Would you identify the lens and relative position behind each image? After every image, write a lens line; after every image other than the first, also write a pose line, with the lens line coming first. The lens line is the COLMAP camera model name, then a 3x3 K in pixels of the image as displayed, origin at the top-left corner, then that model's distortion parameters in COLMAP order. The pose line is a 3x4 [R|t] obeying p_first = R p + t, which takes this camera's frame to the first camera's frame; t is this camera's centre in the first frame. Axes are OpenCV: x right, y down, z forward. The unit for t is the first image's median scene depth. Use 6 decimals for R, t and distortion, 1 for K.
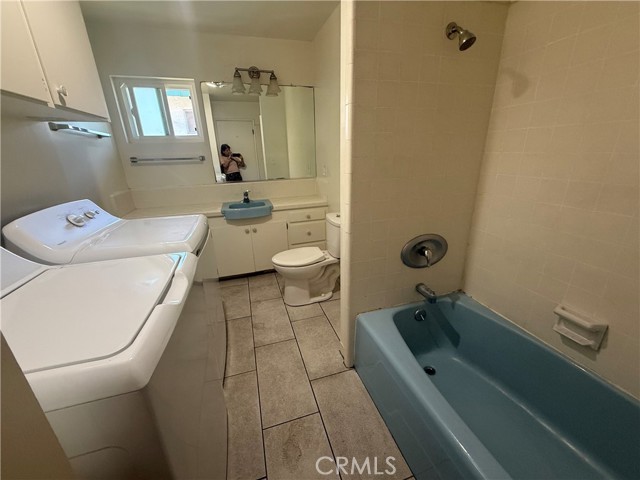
lens RADIAL K [[255.6, 0, 320.0], [0, 255.6, 240.0], [0, 0, 1]] dist [0.000057, 0.000213]
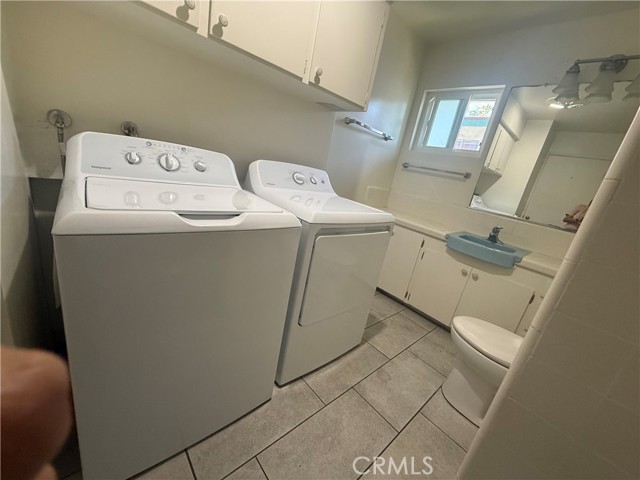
lens RADIAL K [[255.6, 0, 320.0], [0, 255.6, 240.0], [0, 0, 1]] dist [0.000057, 0.000213]
pose [[0.403991, 0.363633, -0.839382, 0.144065], [-0.480192, 0.865305, 0.143749, -0.022629], [0.778593, 0.344991, 0.524189, 0.268835]]
